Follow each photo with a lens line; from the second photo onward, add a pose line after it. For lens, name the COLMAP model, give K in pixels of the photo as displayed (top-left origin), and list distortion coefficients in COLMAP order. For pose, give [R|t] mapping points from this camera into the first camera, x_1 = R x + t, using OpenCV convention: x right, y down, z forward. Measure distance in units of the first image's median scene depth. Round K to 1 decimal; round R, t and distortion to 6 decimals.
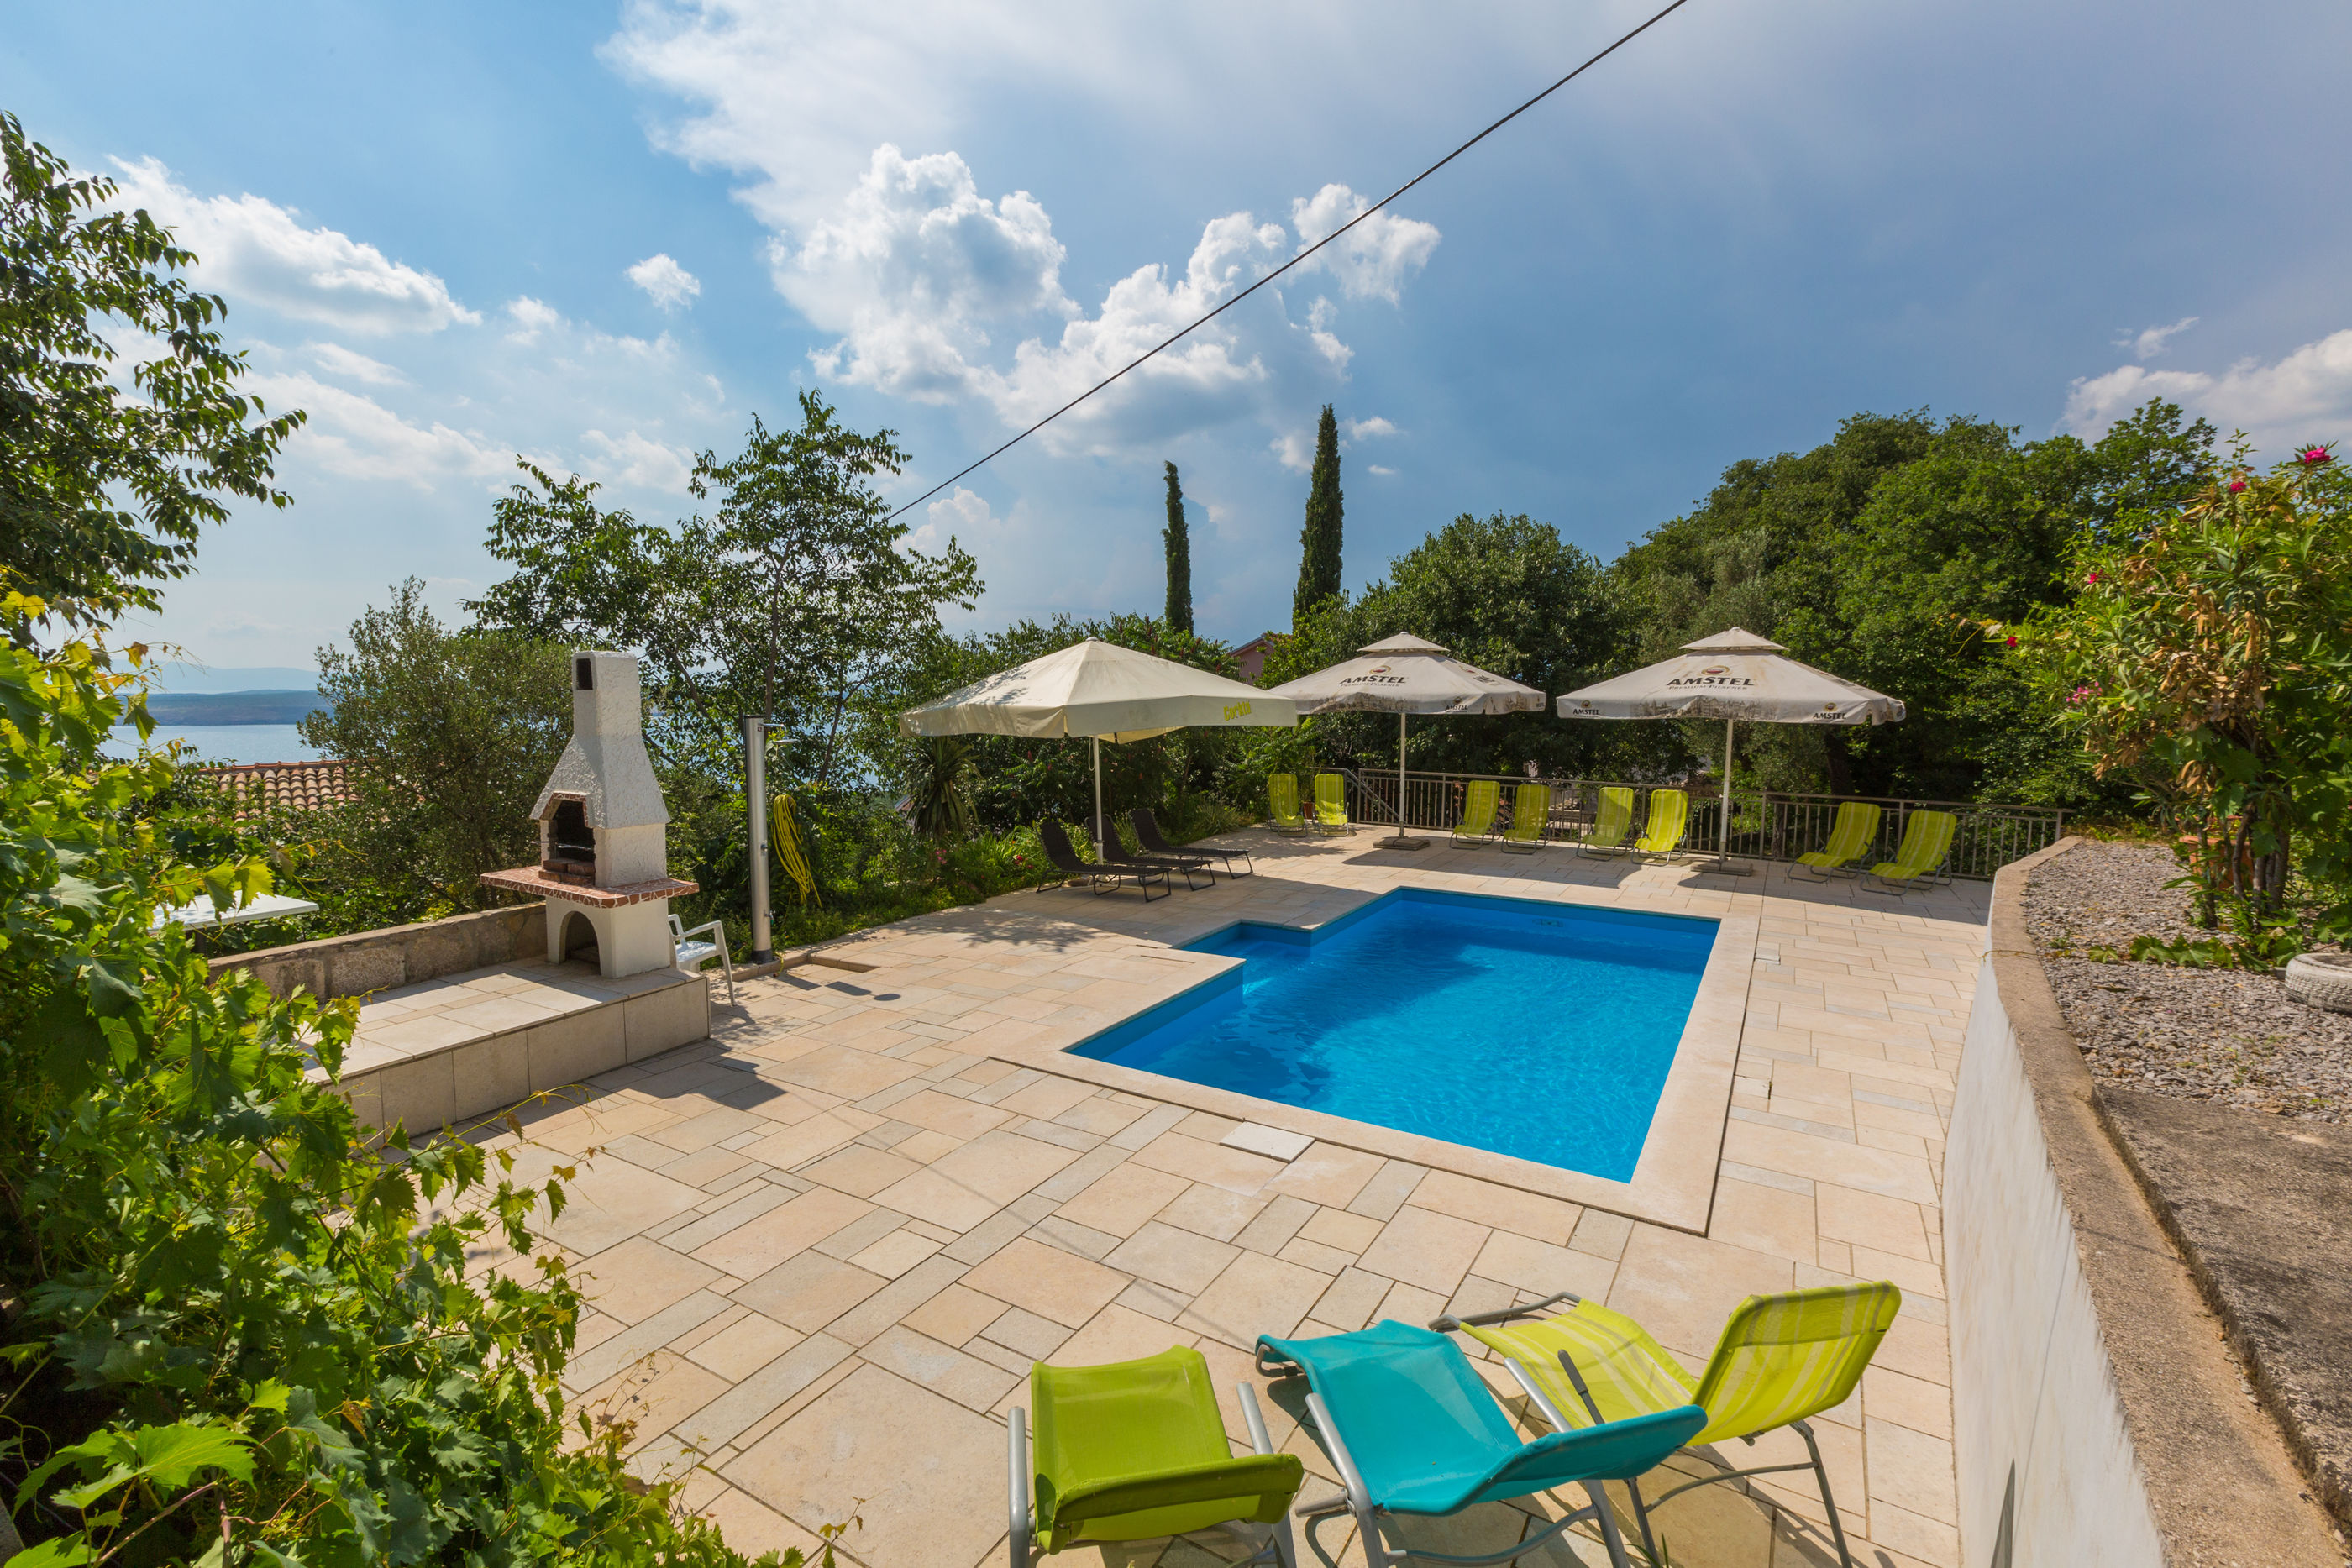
lens RADIAL K [[1055.7, 0, 1178.0], [0, 1055.7, 789.0], [0, 0, 1]] dist [0.002187, 0.000201]
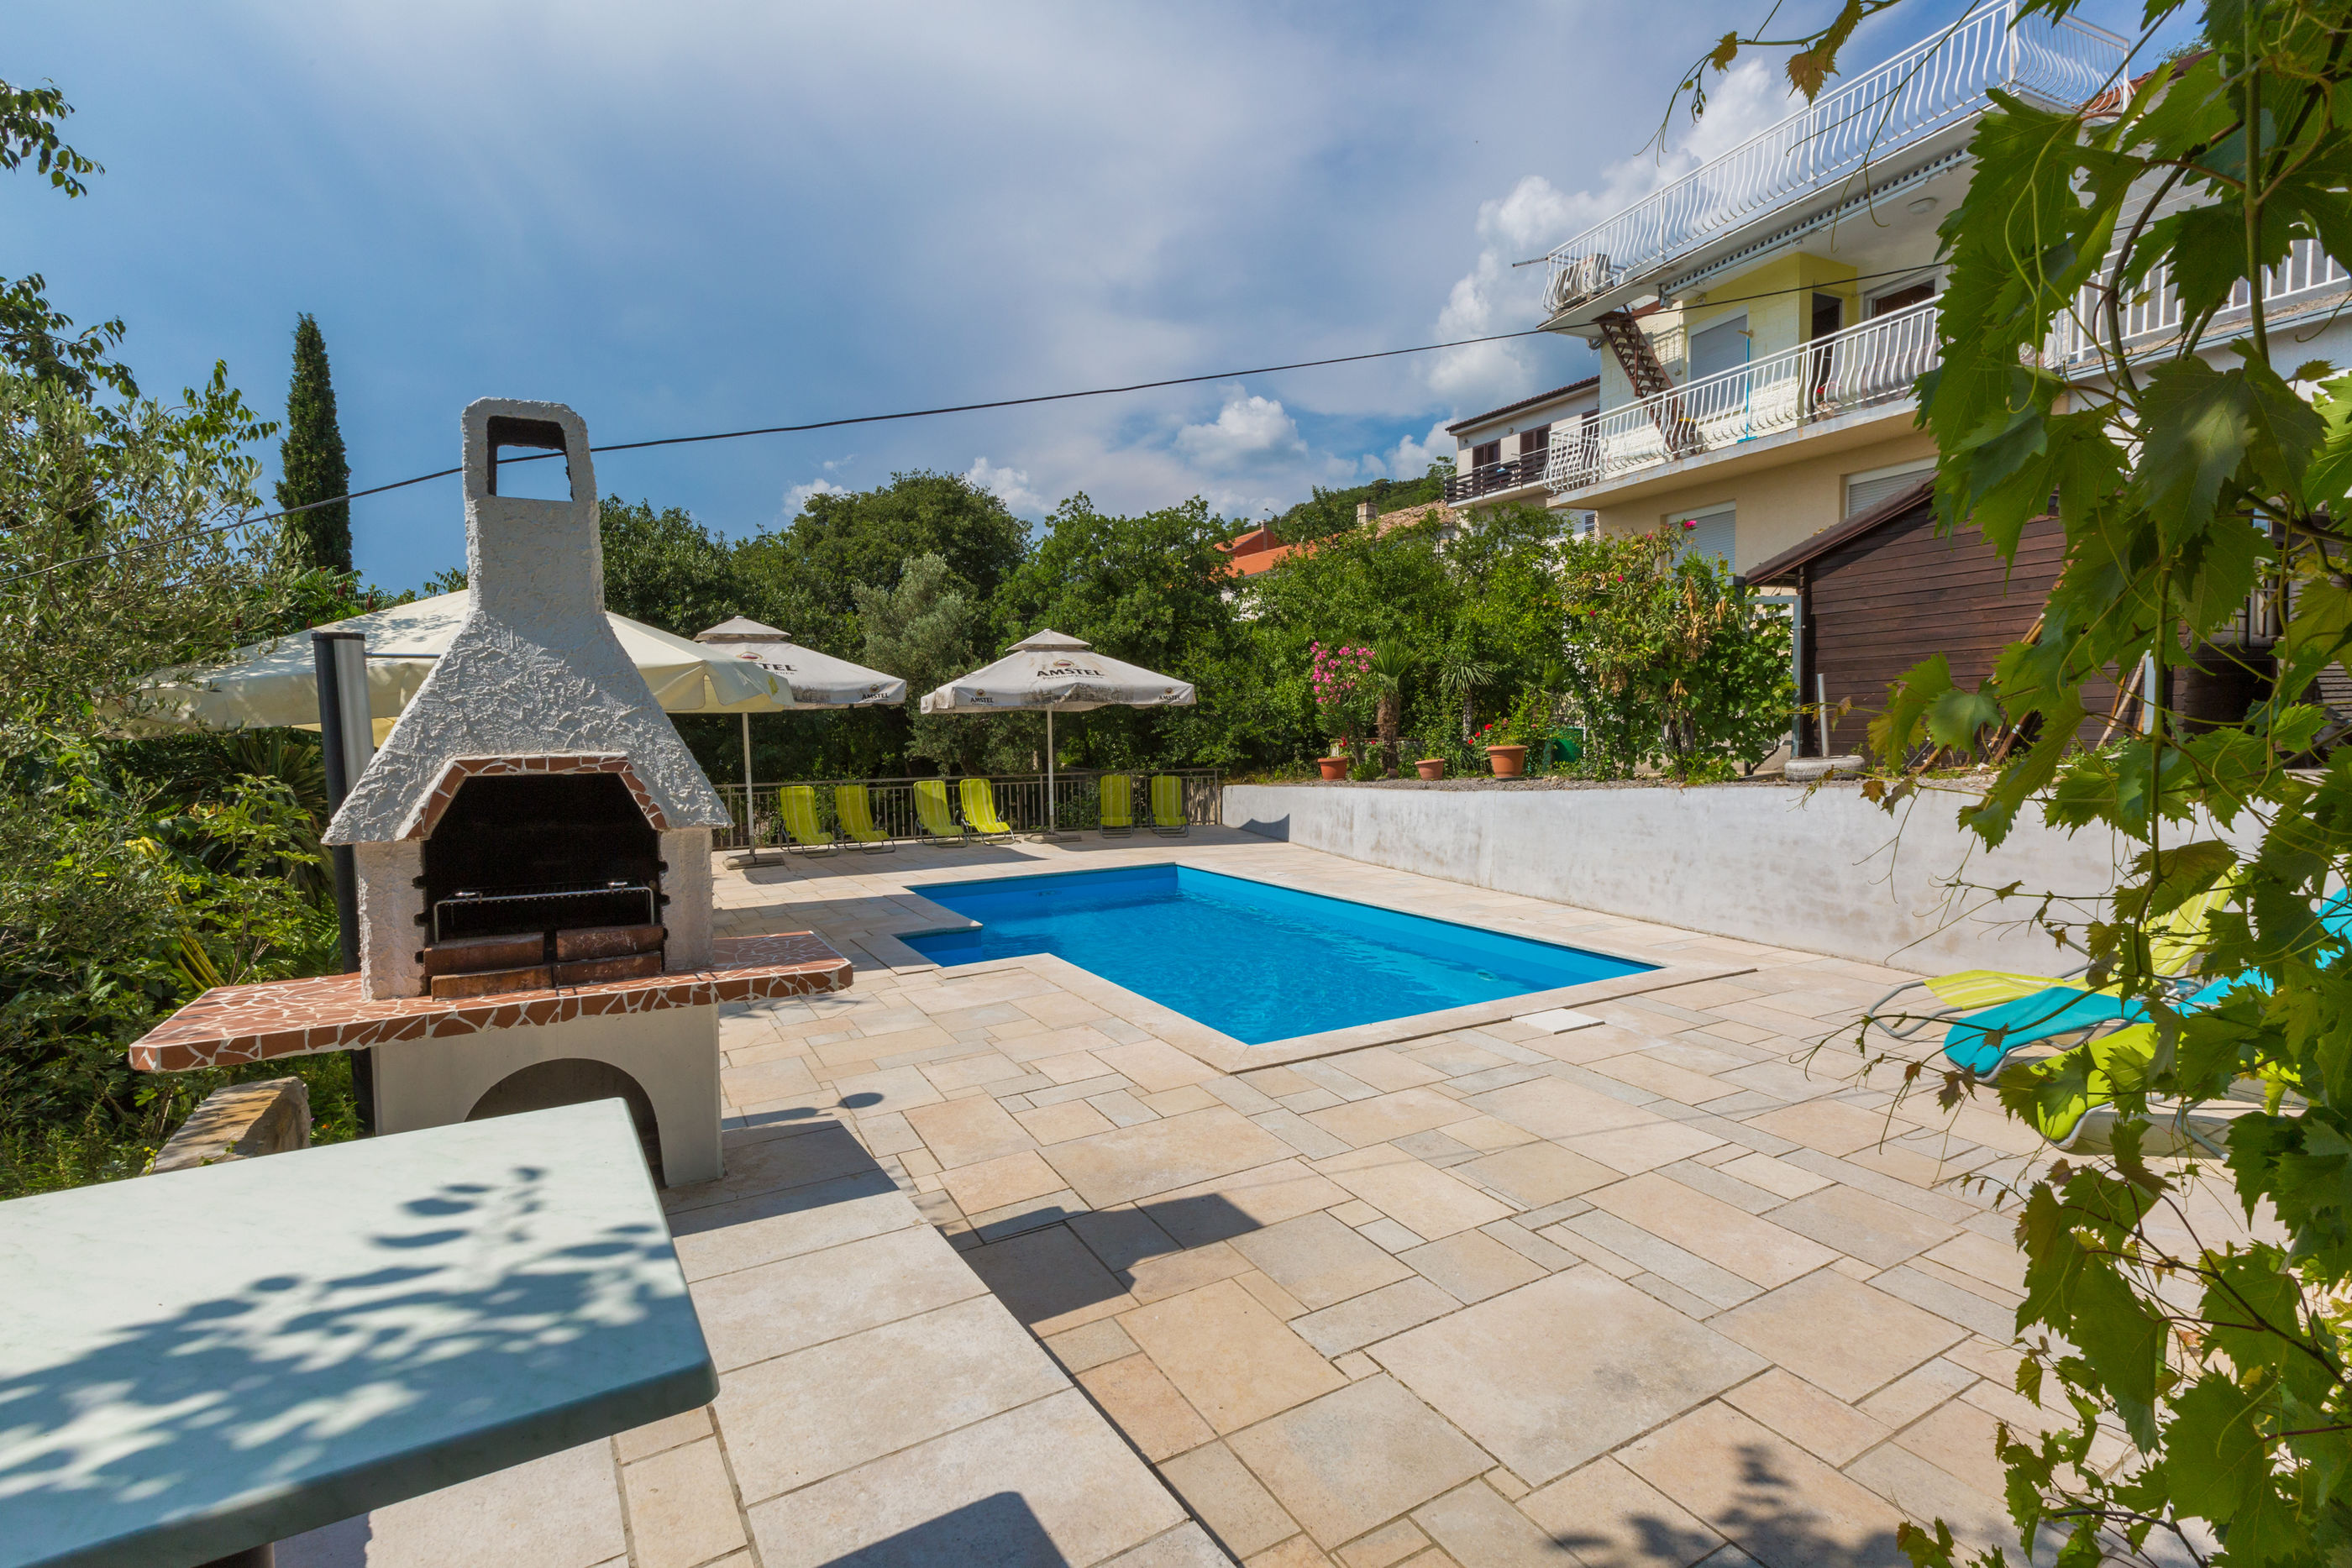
lens RADIAL K [[1055.7, 0, 1178.0], [0, 1055.7, 789.0], [0, 0, 1]] dist [0.002187, 0.000201]
pose [[0.501766, -0.065893, 0.862490, -0.976014], [0.105689, 0.994294, 0.014477, 0.043746], [-0.858522, 0.083892, 0.505867, 0.744322]]
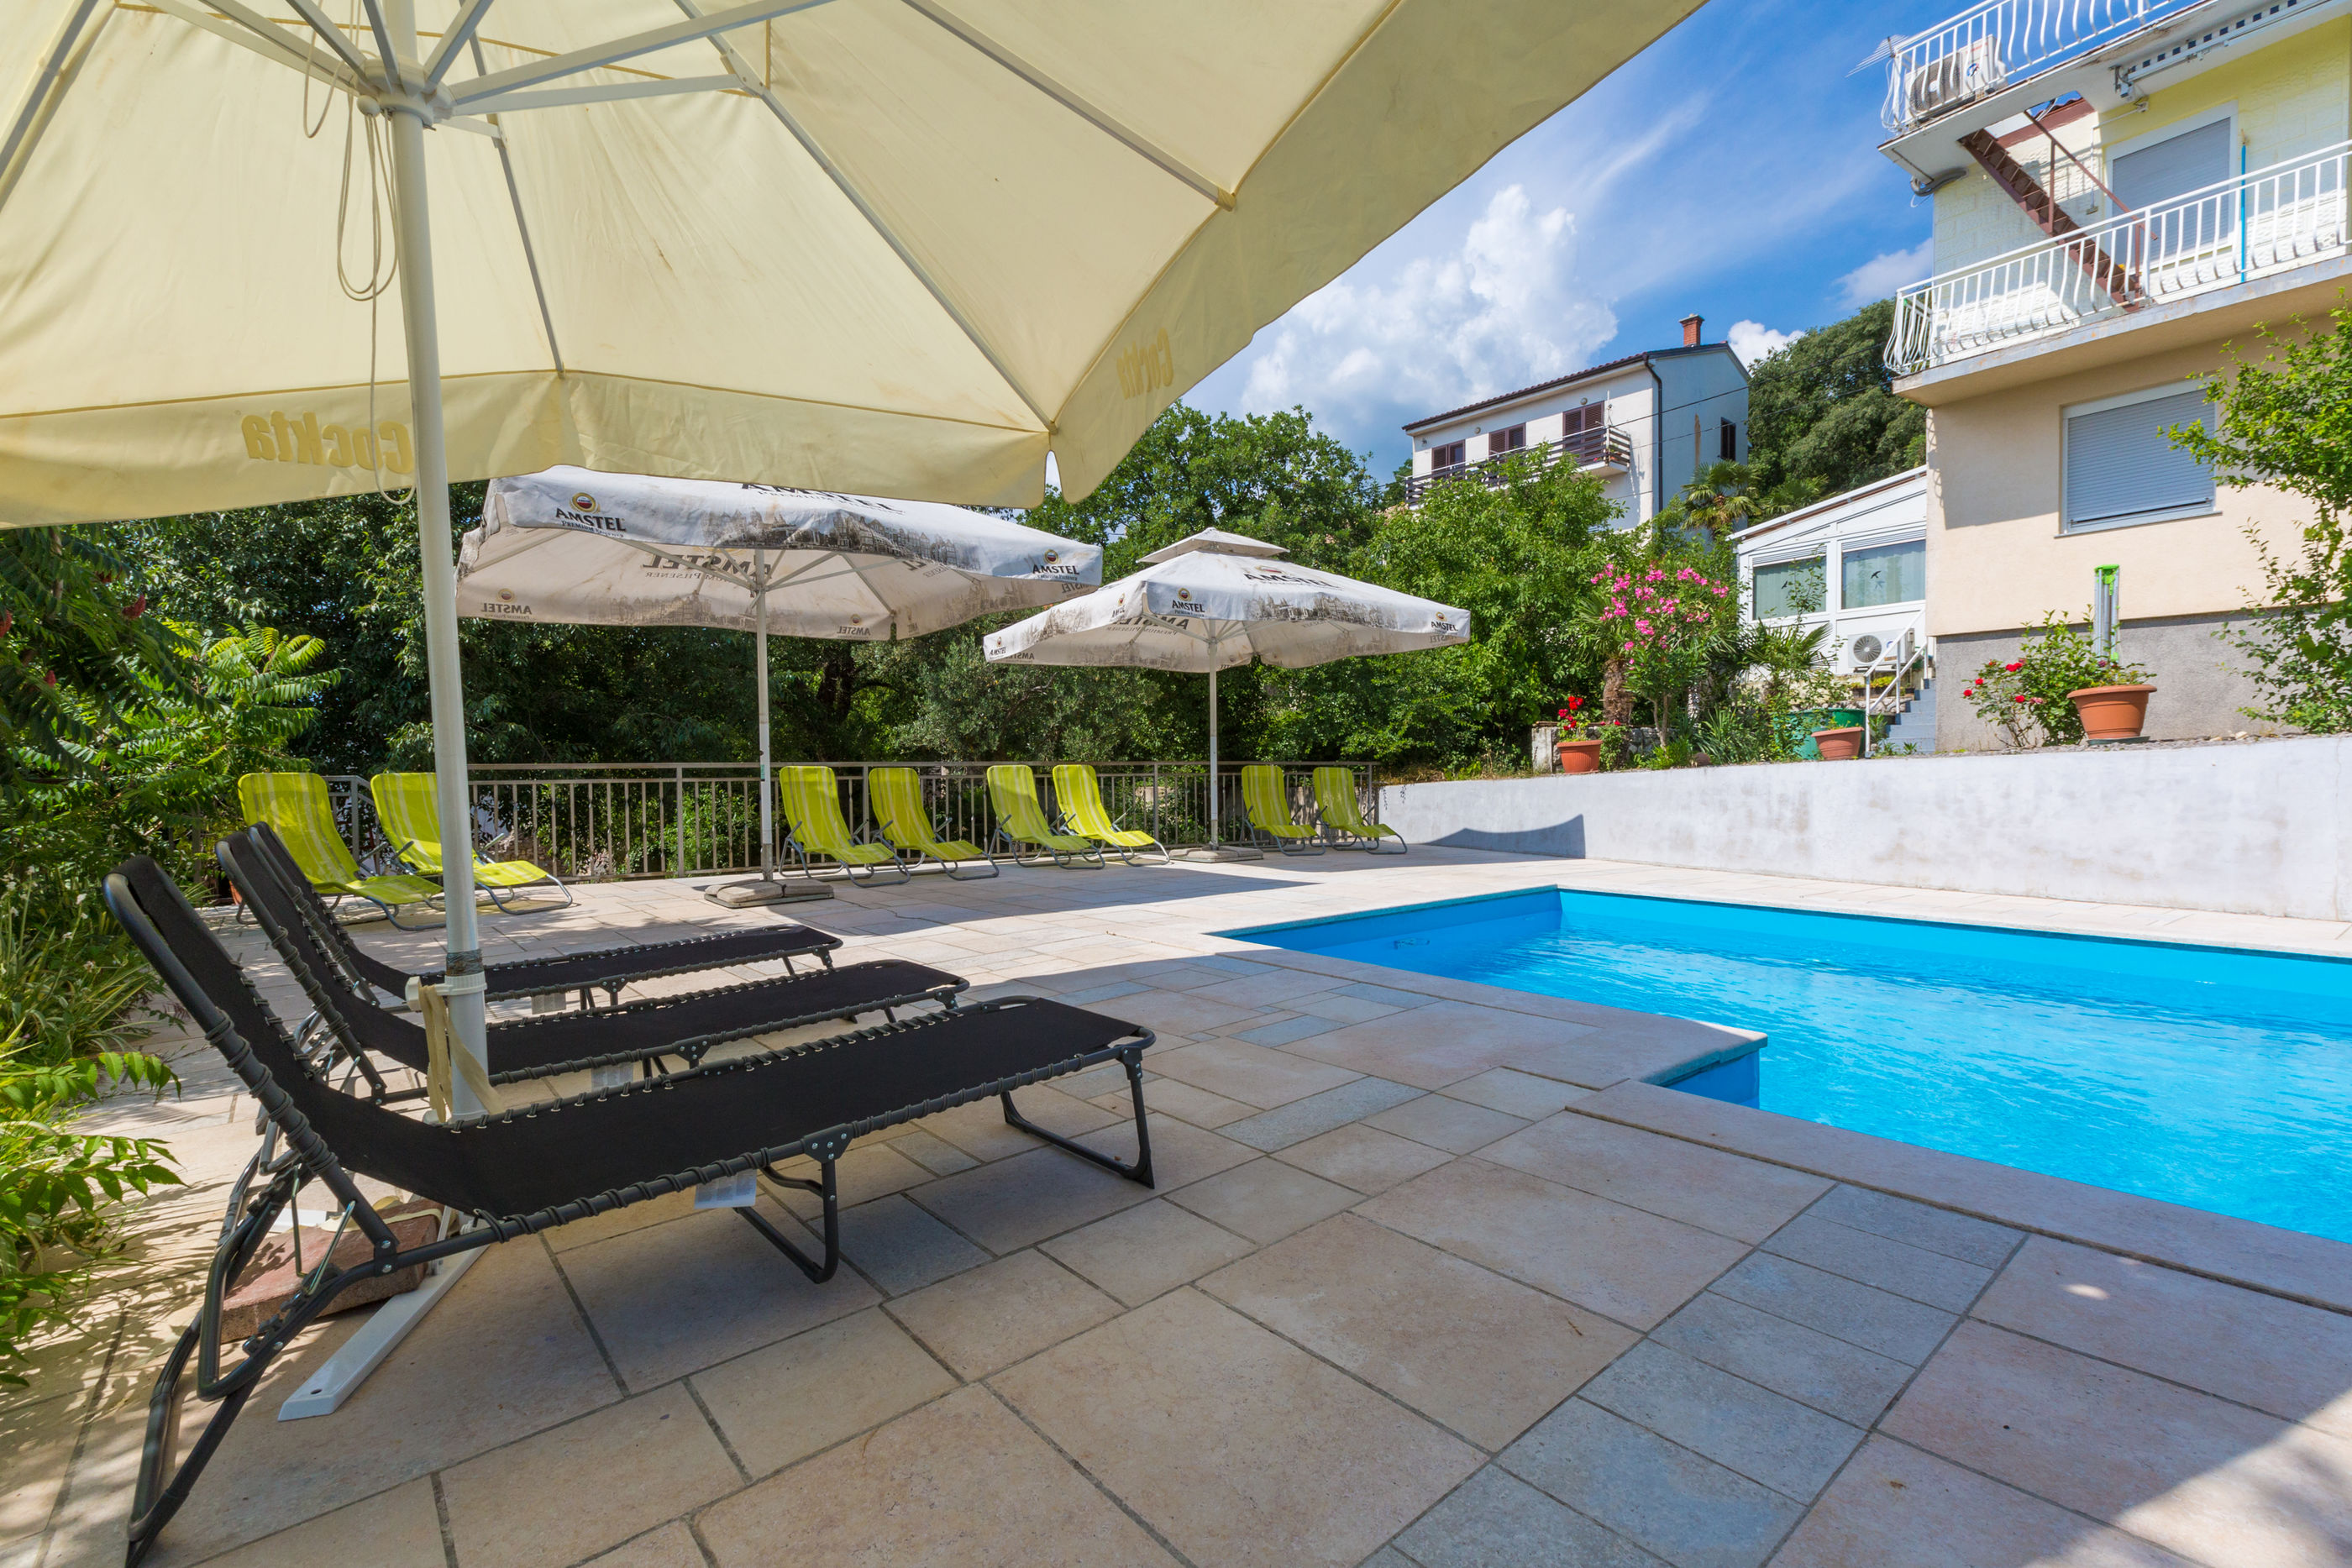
lens RADIAL K [[1036.8, 0, 1167.2], [0, 1036.8, 787.7], [0, 0, 1]] dist [0.002689, -0.000580]
pose [[0.345457, -0.024903, 0.938104, -0.403659], [0.102059, 0.994716, -0.011178, 0.077337], [-0.932869, 0.099603, 0.346173, 1.912936]]
